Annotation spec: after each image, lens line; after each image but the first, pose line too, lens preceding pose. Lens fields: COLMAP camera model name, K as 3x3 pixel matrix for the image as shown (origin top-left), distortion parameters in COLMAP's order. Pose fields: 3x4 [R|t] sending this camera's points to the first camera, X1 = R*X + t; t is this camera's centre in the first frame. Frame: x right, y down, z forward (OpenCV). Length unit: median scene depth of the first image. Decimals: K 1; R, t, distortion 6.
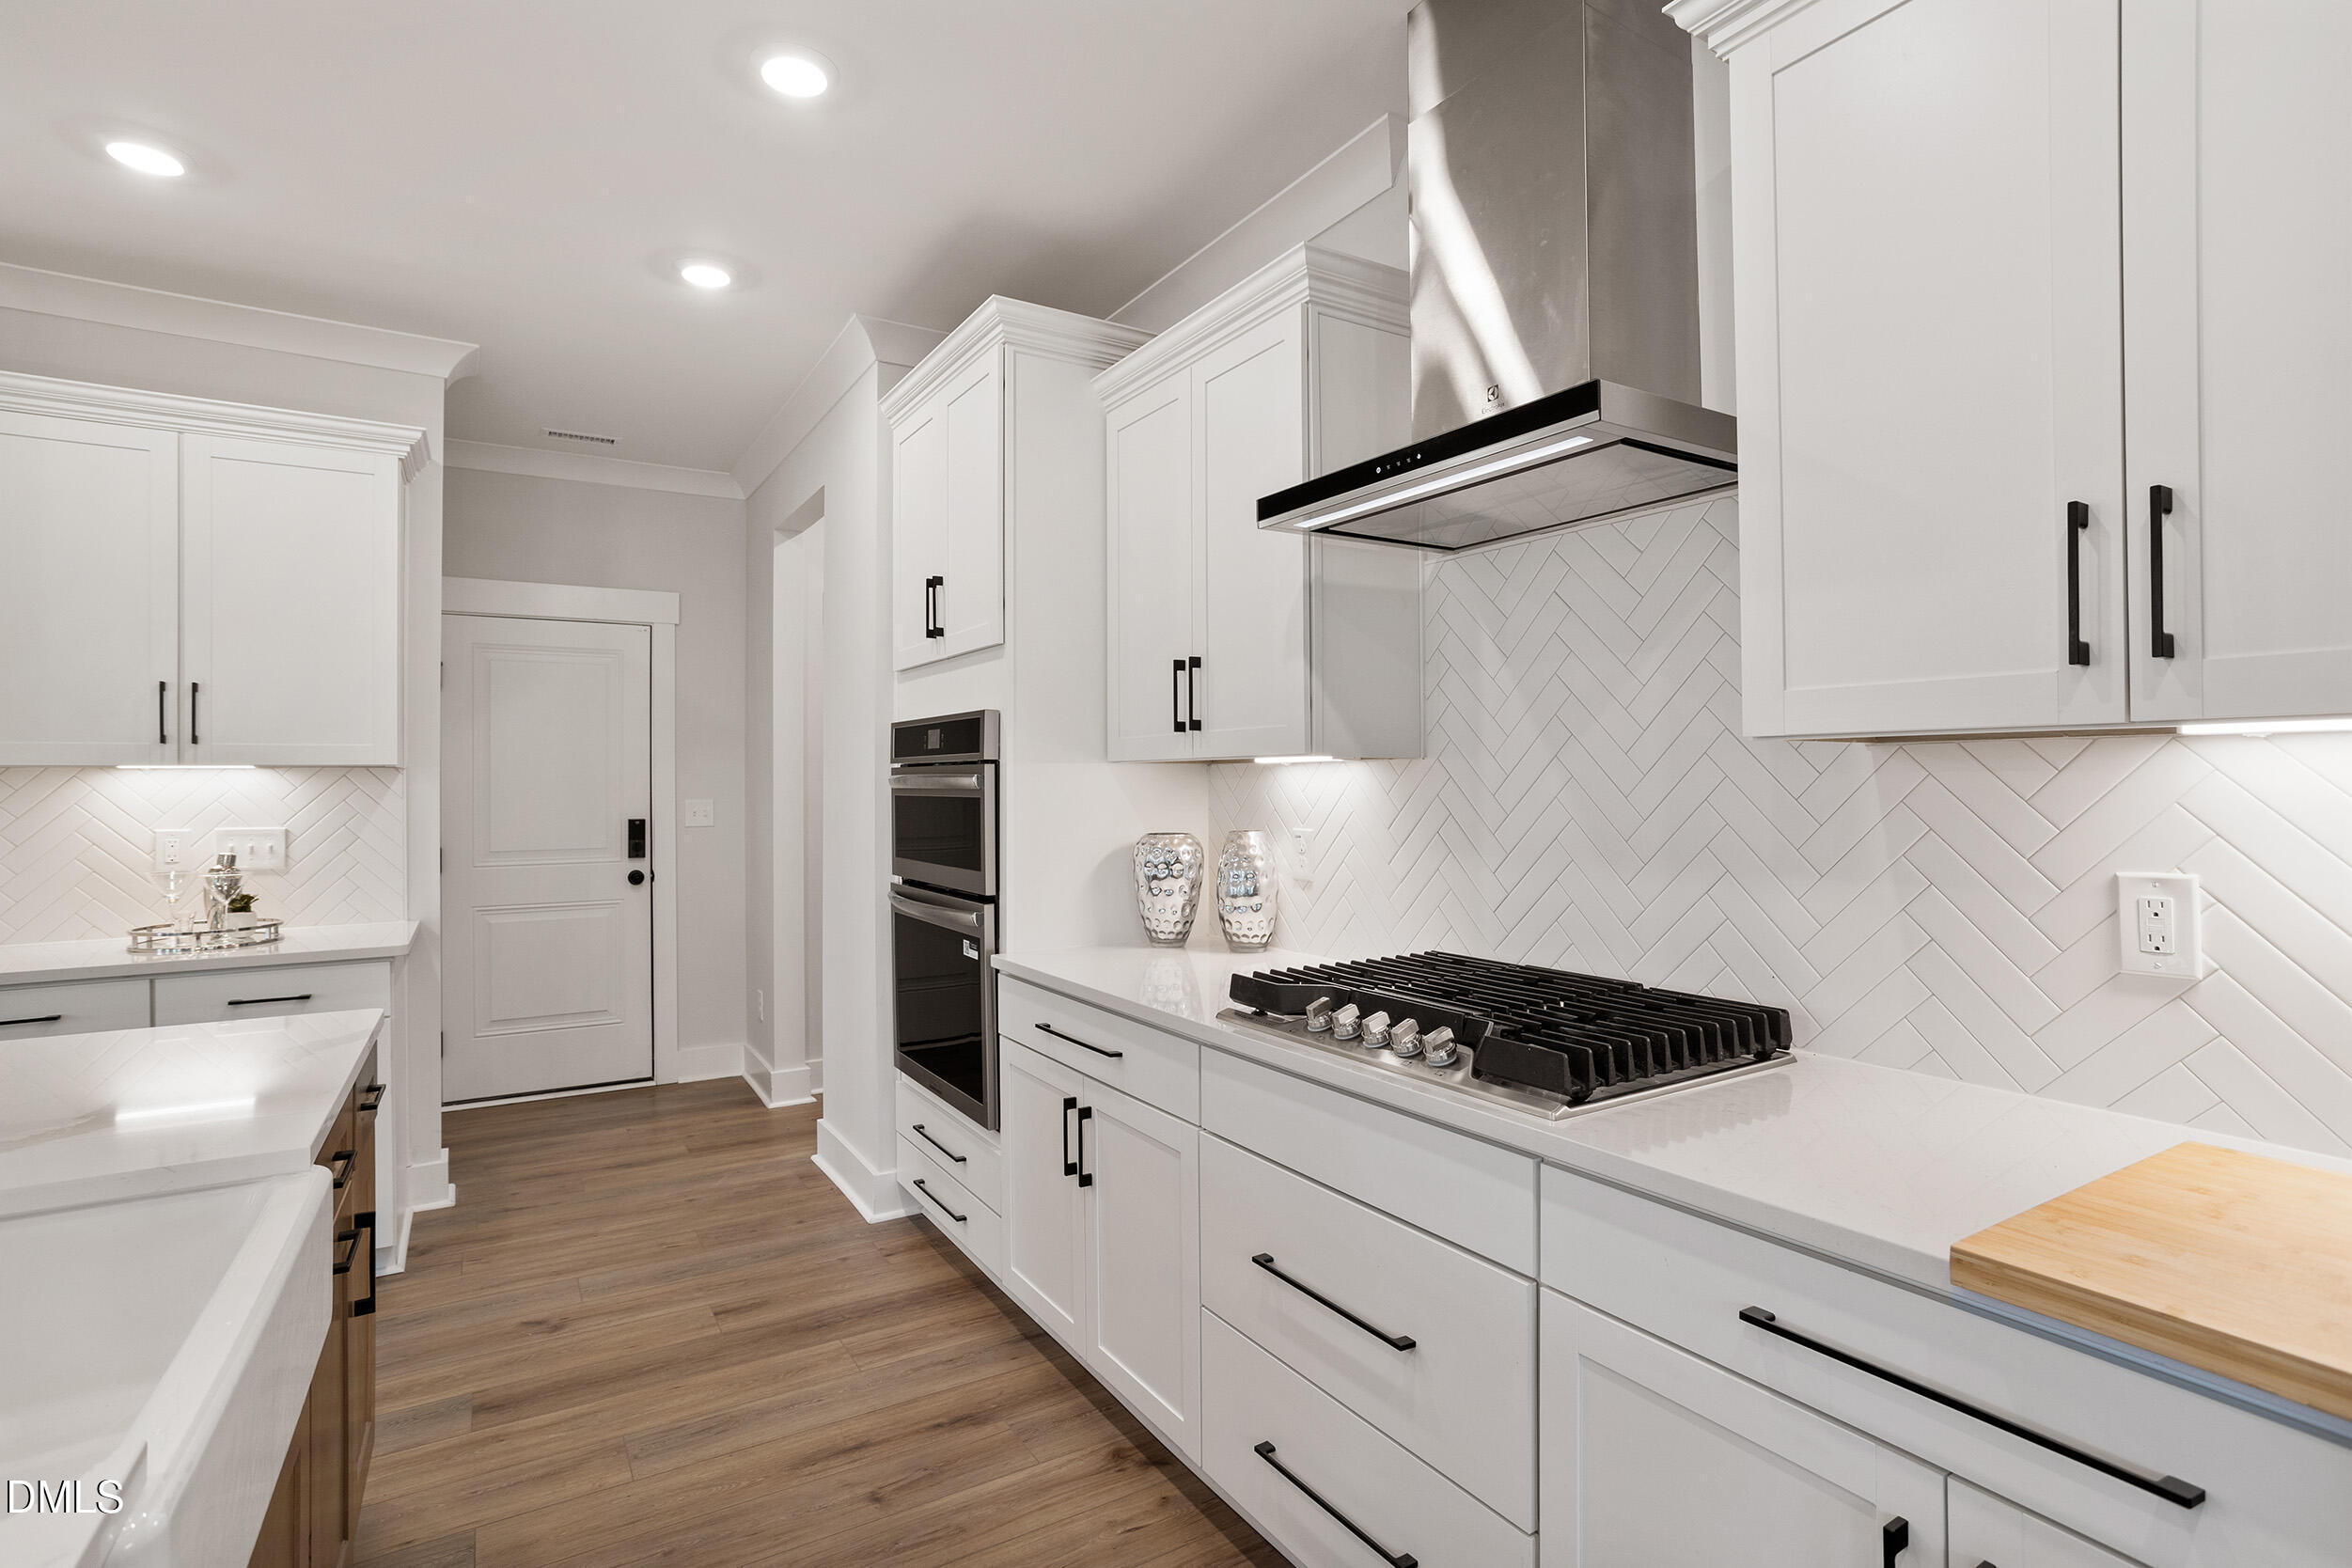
lens RADIAL K [[1118.6, 0, 1178.2], [0, 1118.6, 775.1], [0, 0, 1]] dist [-0.016077, 0.003139]
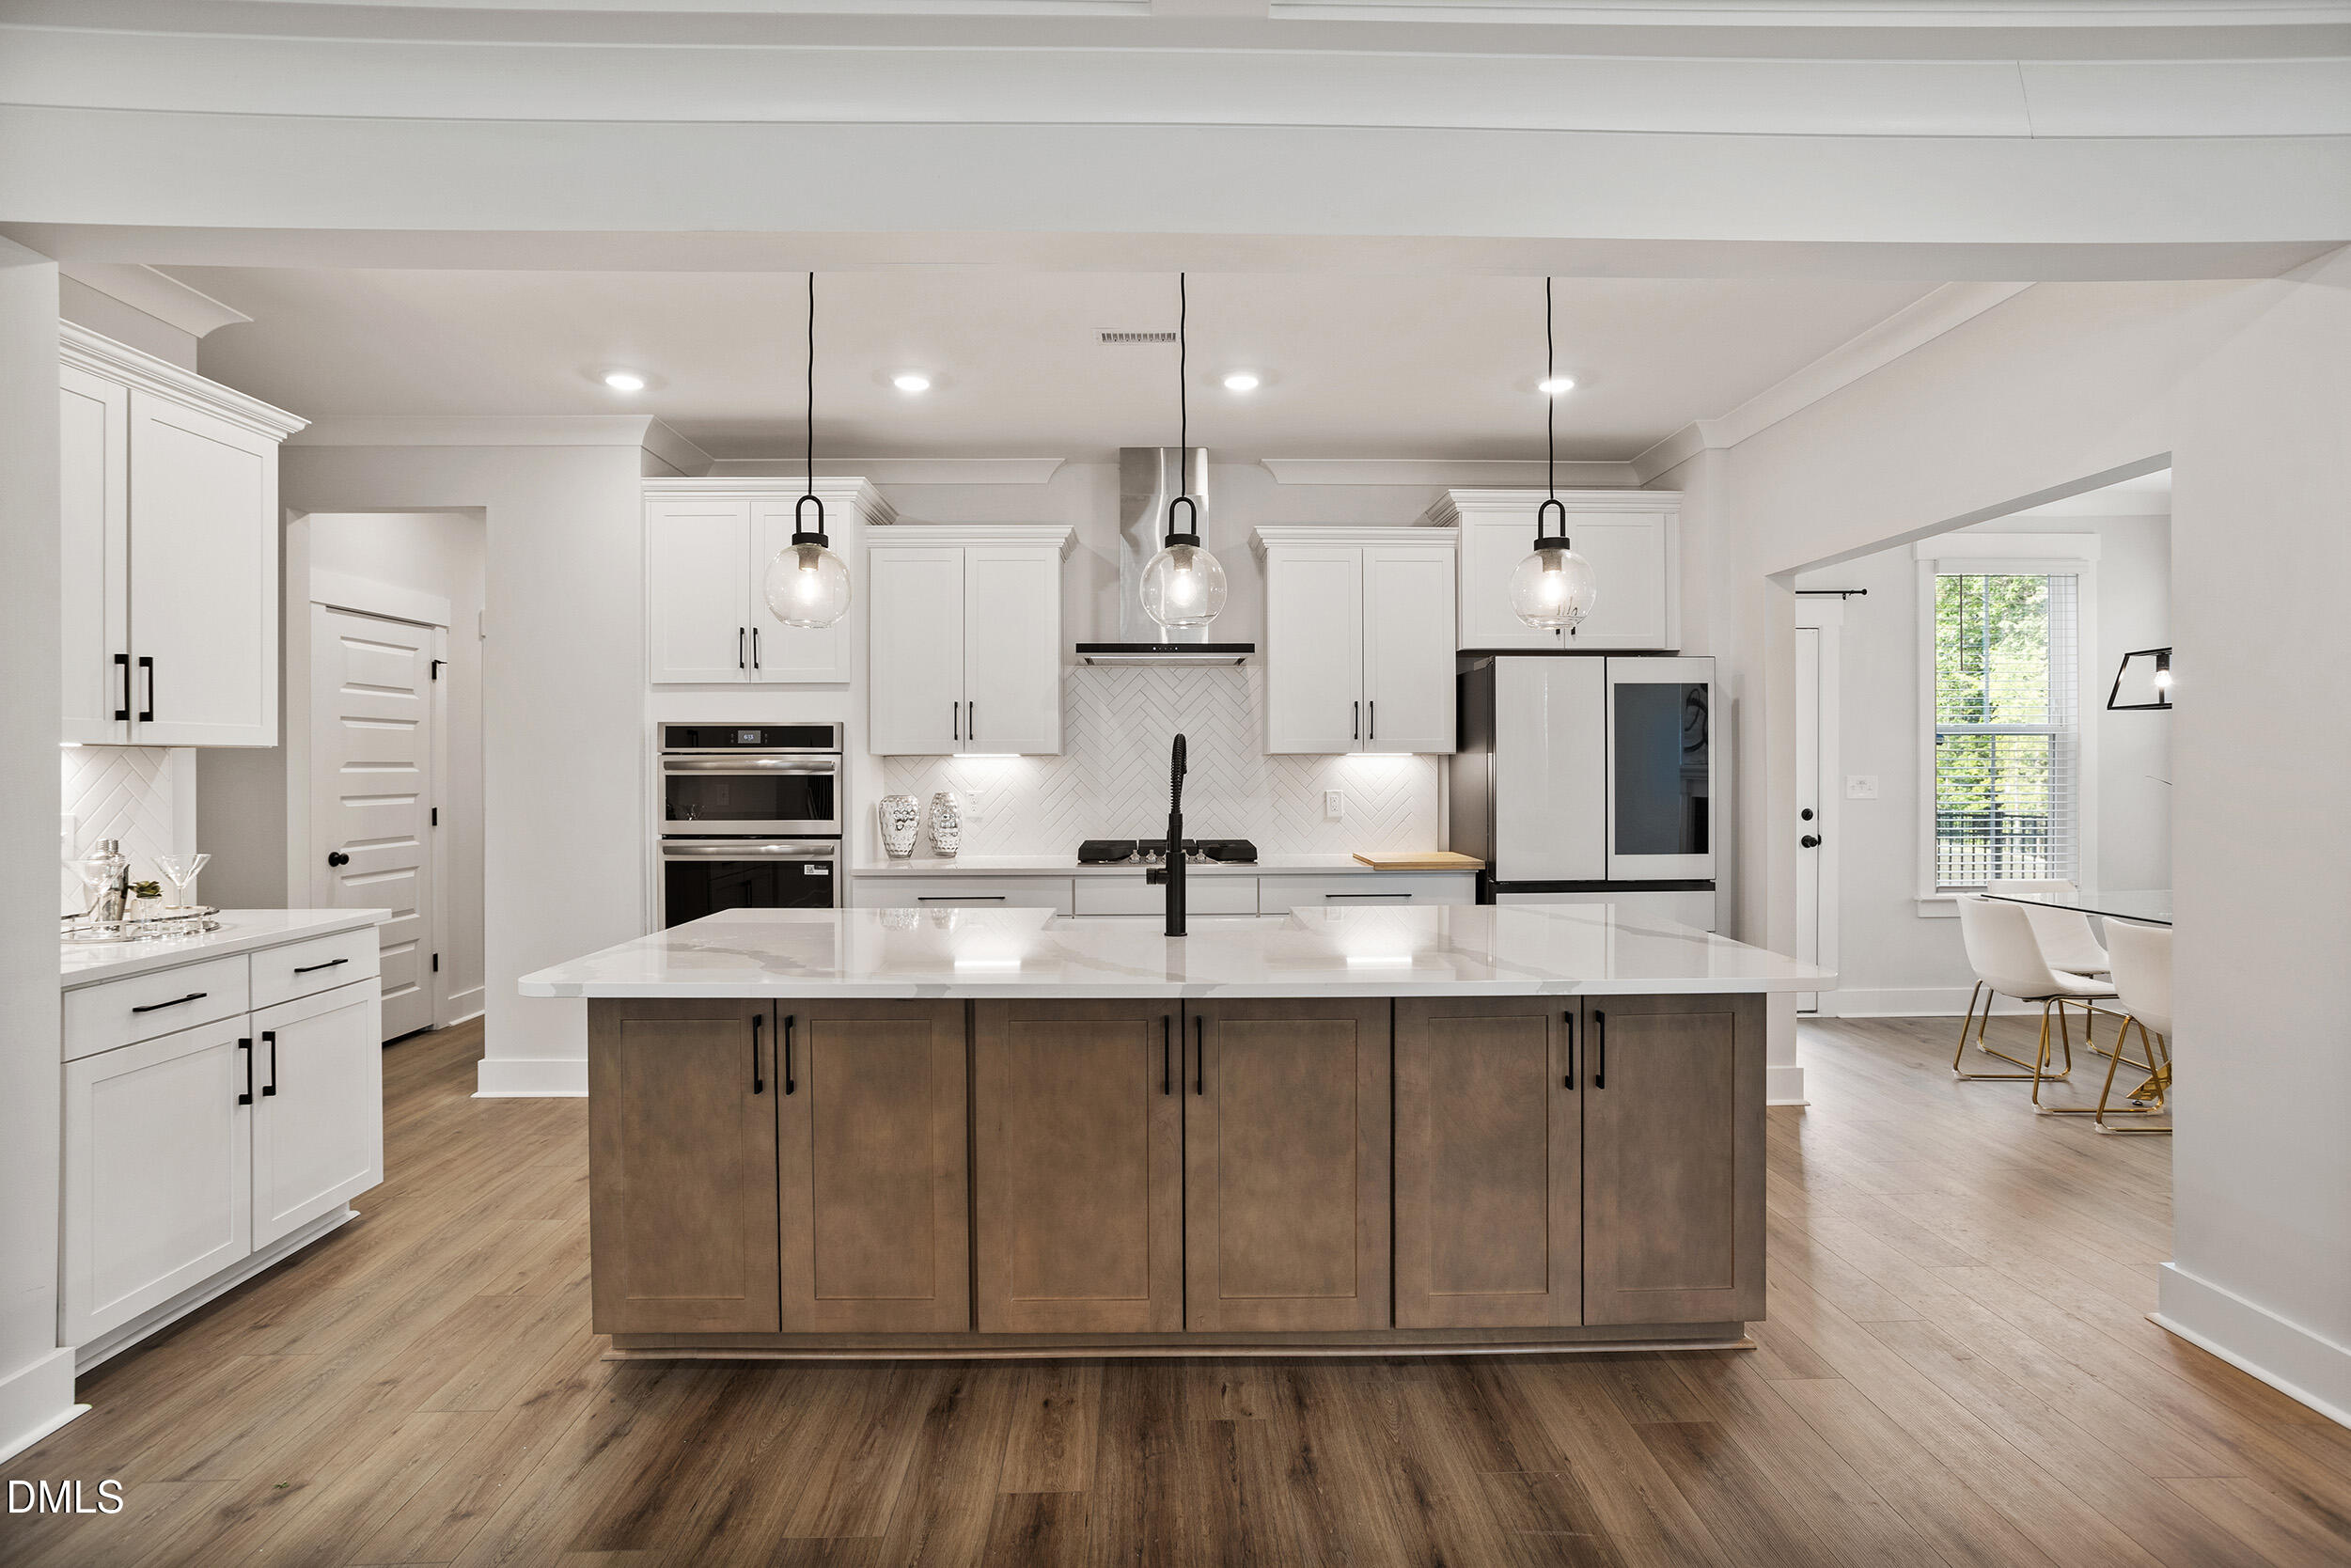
lens RADIAL K [[1118.1, 0, 1170.8], [0, 1118.1, 773.1], [0, 0, 1]] dist [-0.016077, 0.003139]
pose [[0.513410, -0.003104, 0.858138, -1.282786], [-0.009540, 0.999911, 0.009325, -0.002056], [-0.858091, -0.012974, 0.513334, -0.246342]]
